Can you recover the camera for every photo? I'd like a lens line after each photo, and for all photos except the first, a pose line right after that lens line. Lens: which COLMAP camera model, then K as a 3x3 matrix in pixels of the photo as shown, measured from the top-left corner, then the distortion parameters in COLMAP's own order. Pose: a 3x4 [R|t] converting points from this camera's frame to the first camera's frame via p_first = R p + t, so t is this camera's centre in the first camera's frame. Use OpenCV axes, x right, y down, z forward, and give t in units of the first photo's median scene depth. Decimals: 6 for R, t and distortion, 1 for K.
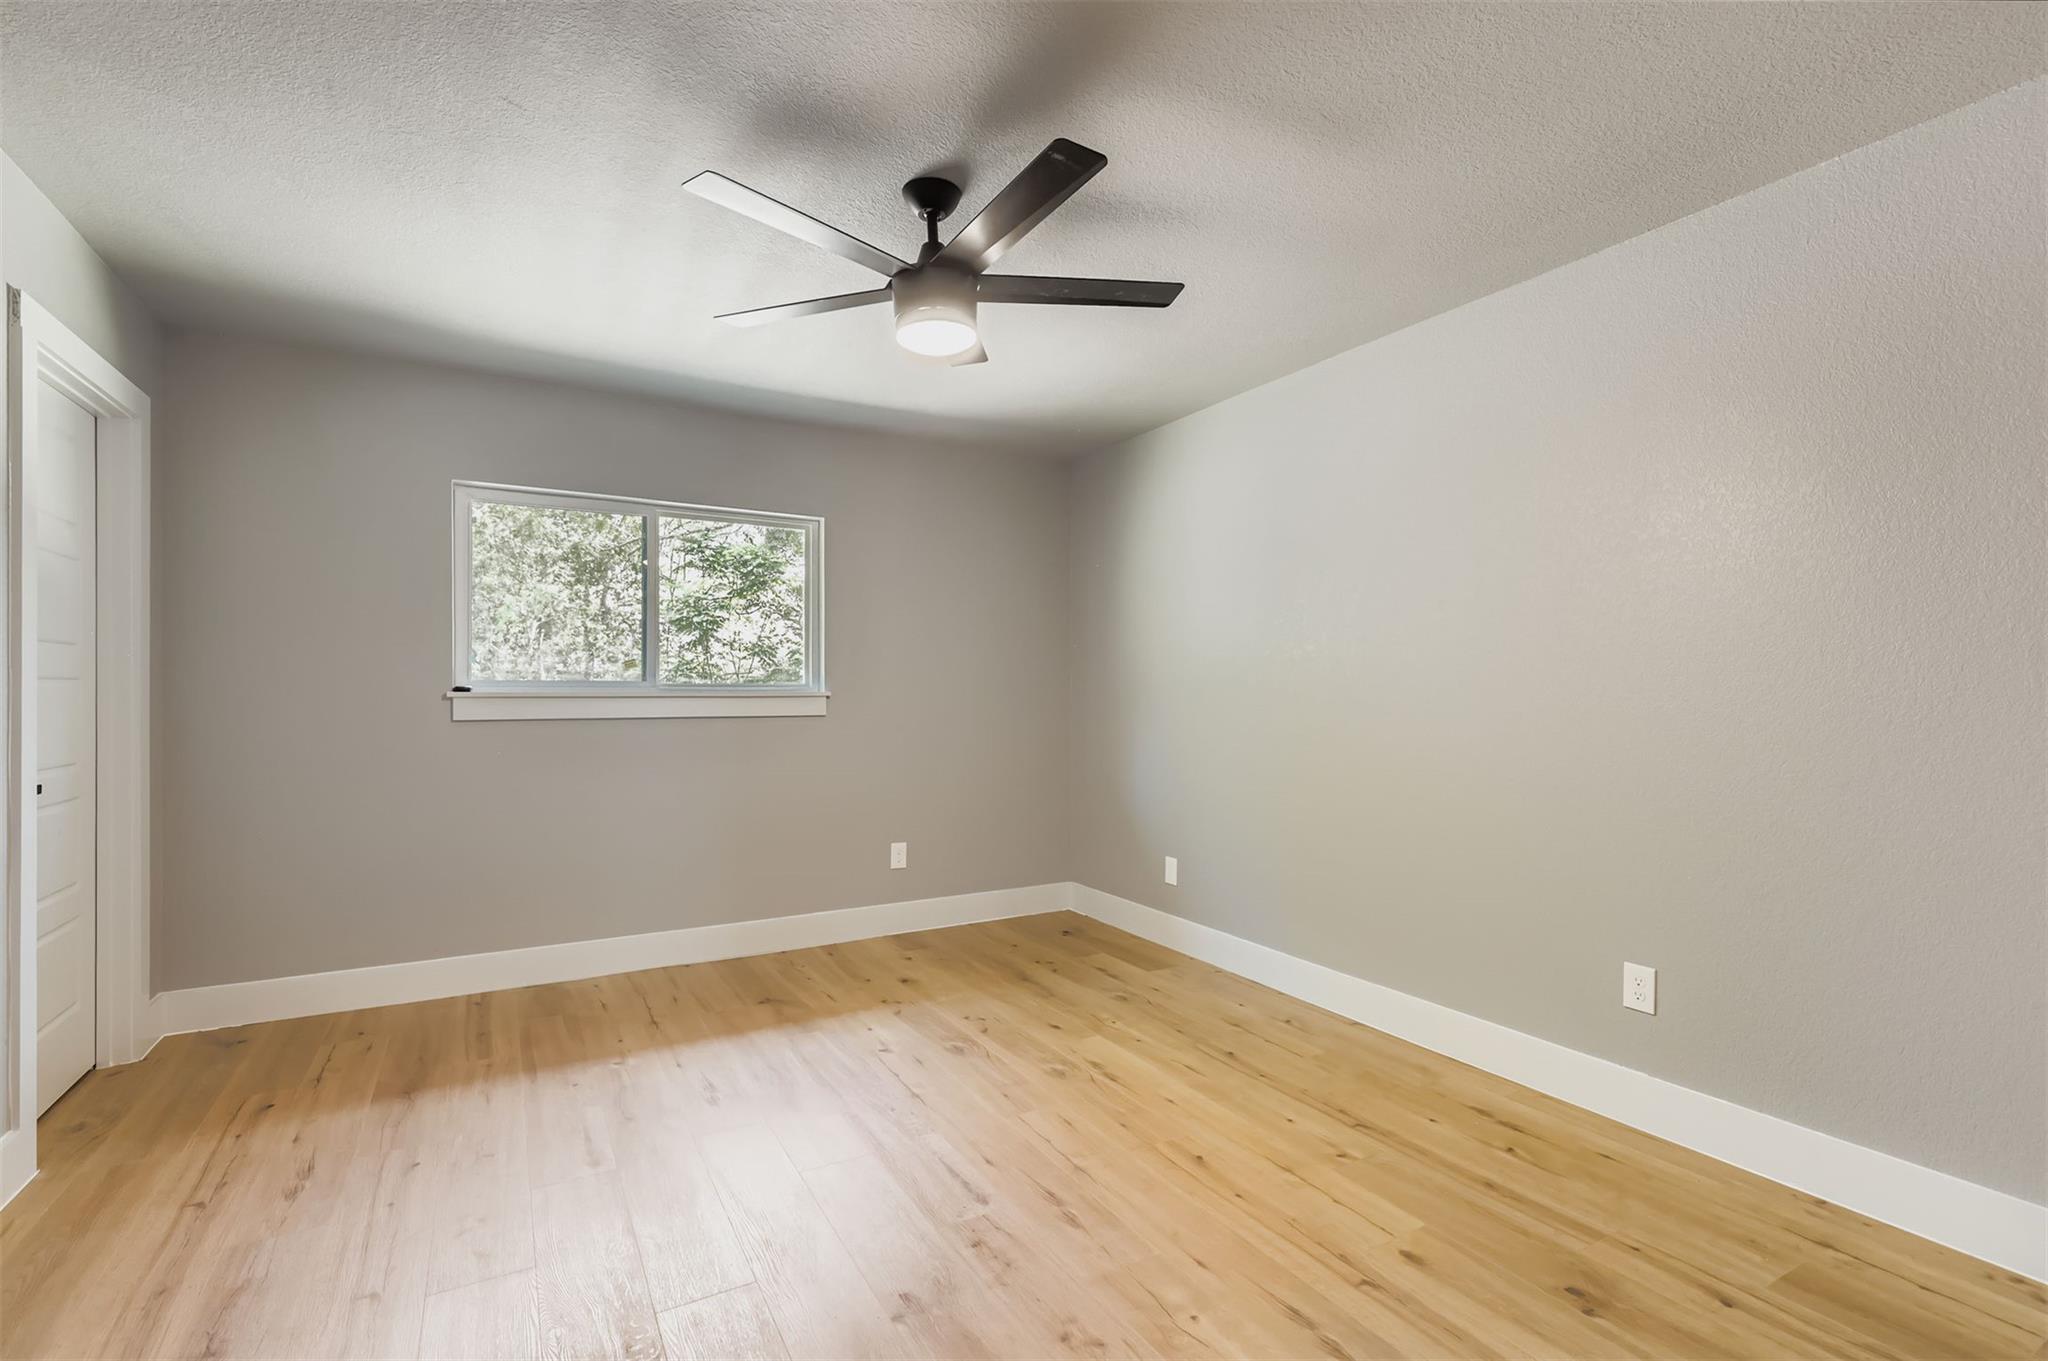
lens RADIAL K [[926.0, 0, 1021.2], [0, 926.0, 684.6], [0, 0, 1]] dist [0.006293, -0.001468]
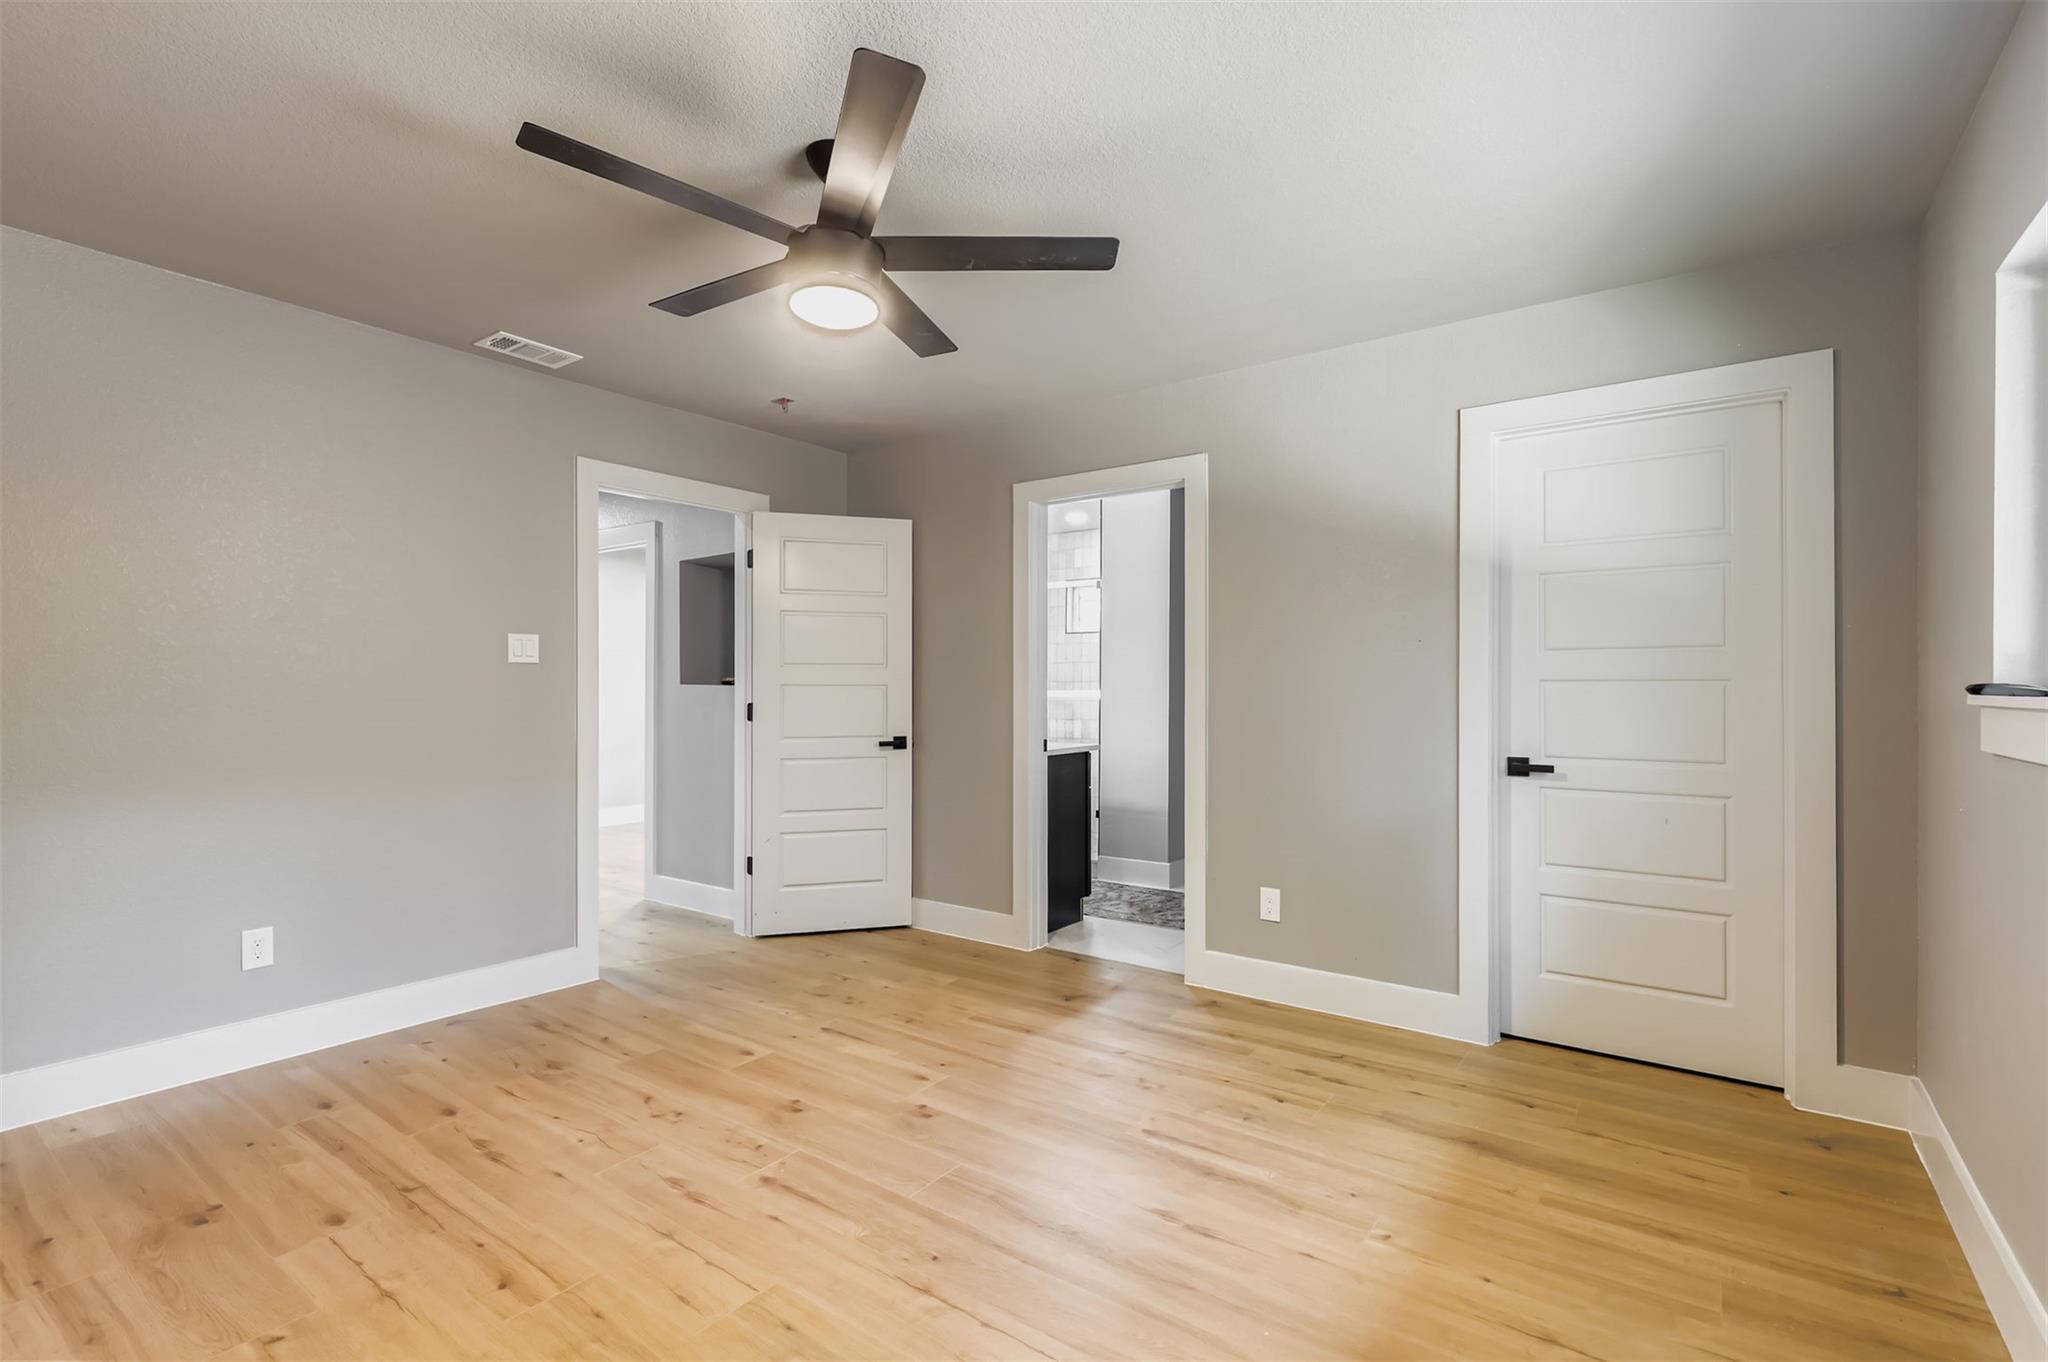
lens RADIAL K [[926.0, 0, 1026.7], [0, 926.0, 683.1], [0, 0, 1]] dist [0.006293, -0.001468]
pose [[-0.910649, -0.001333, -0.413178, 0.090810], [0.002966, 0.999948, -0.009763, 0.005720], [0.413170, -0.010116, -0.910598, 1.518949]]
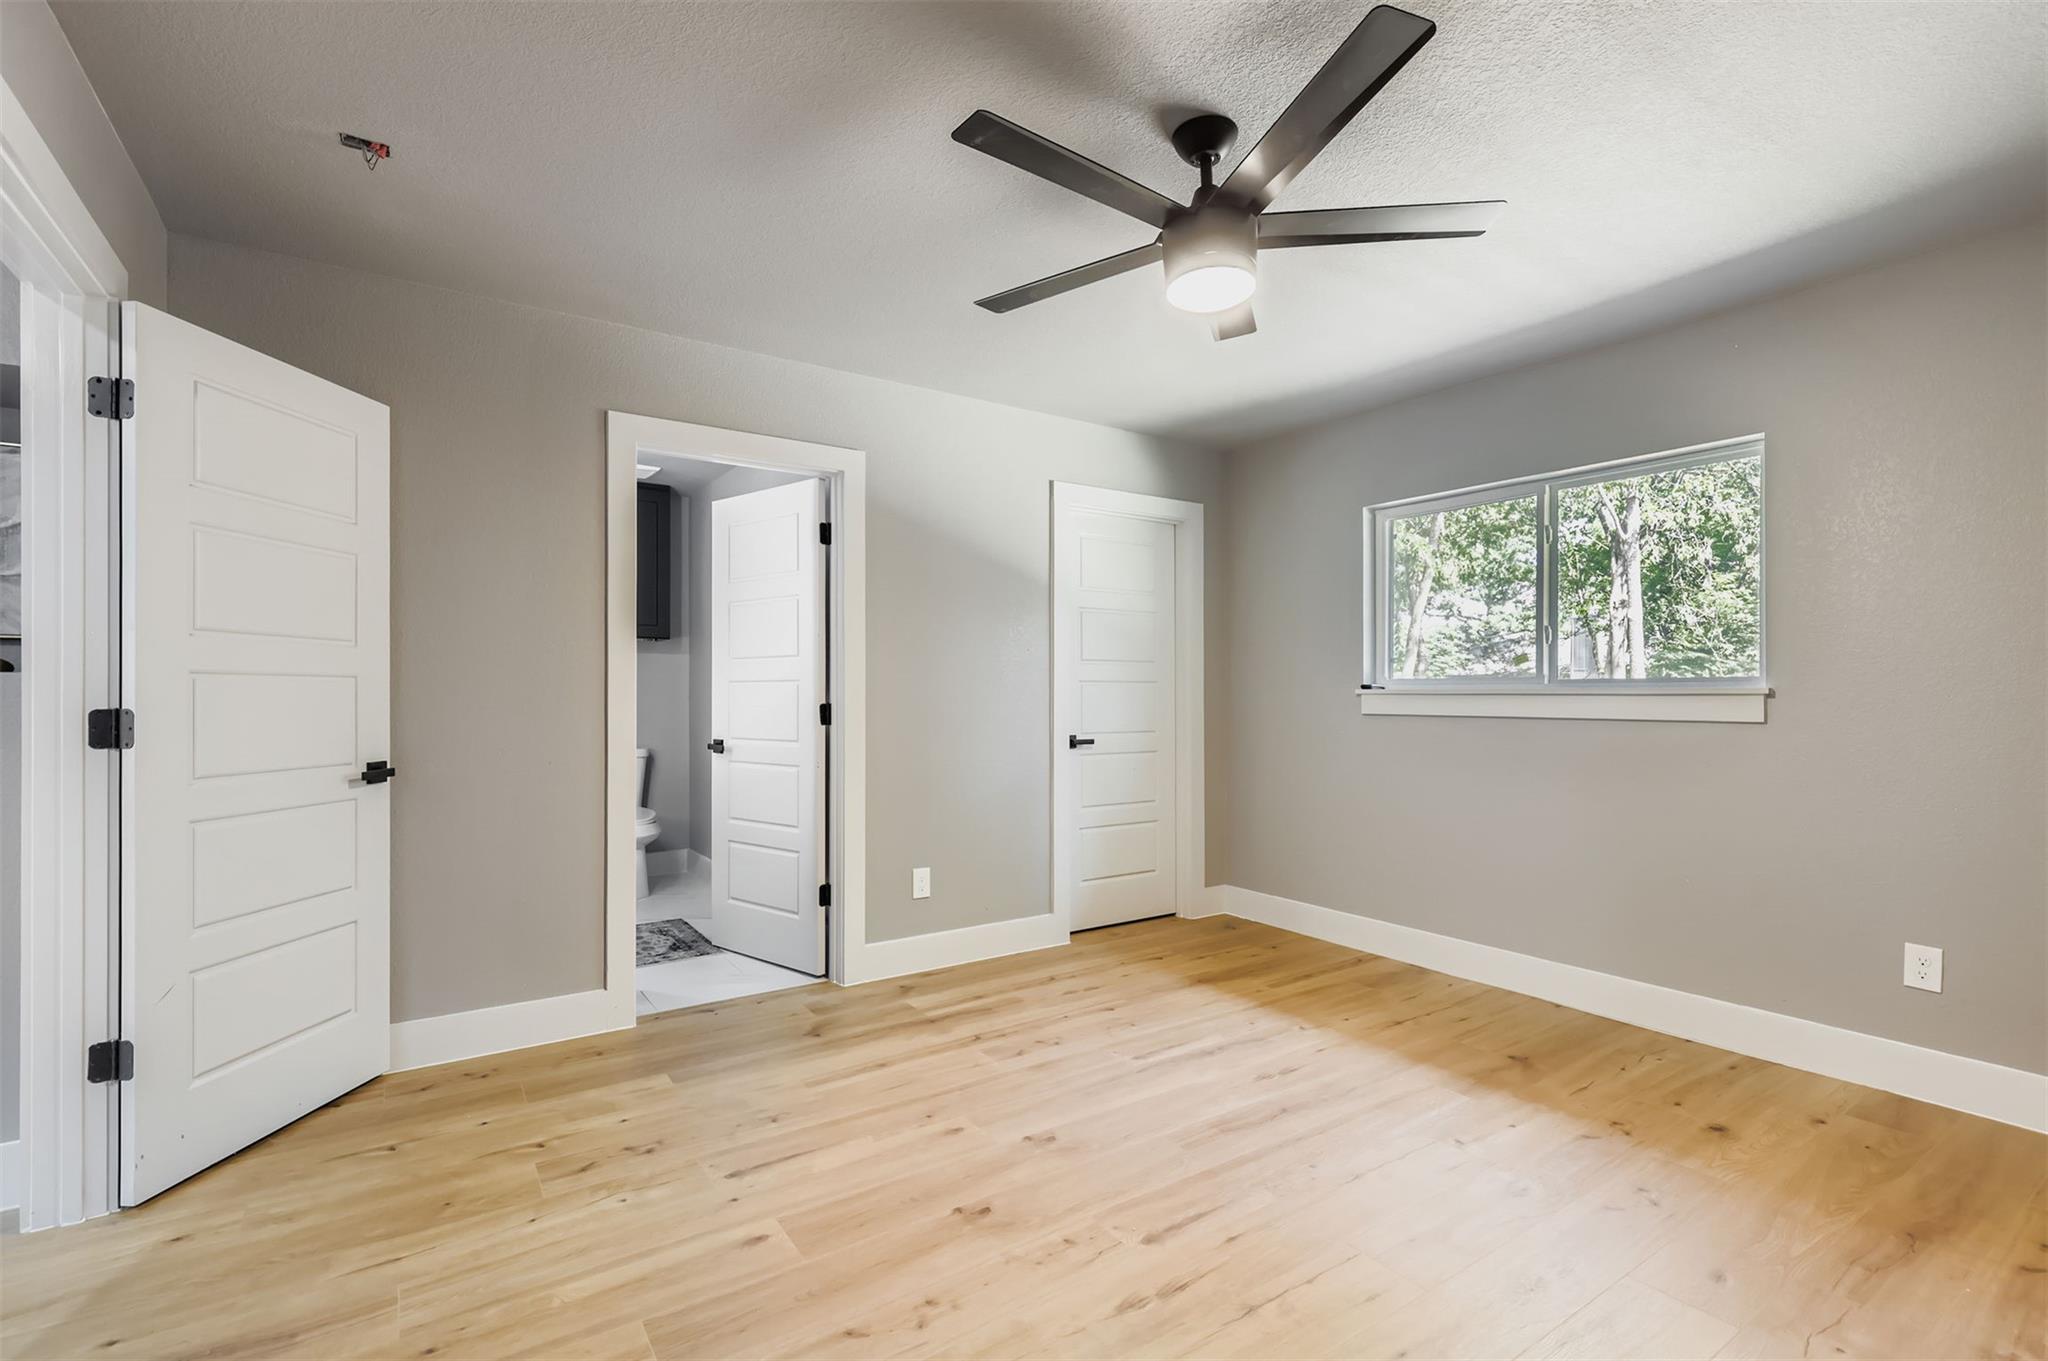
lens RADIAL K [[926.0, 0, 1021.1], [0, 926.0, 694.2], [0, 0, 1]] dist [0.006293, -0.001468]
pose [[0.076303, 0.002306, -0.997082, 0.627776], [0.004485, 0.999986, 0.002656, 0.011153], [0.997075, -0.004675, 0.076292, 0.590040]]
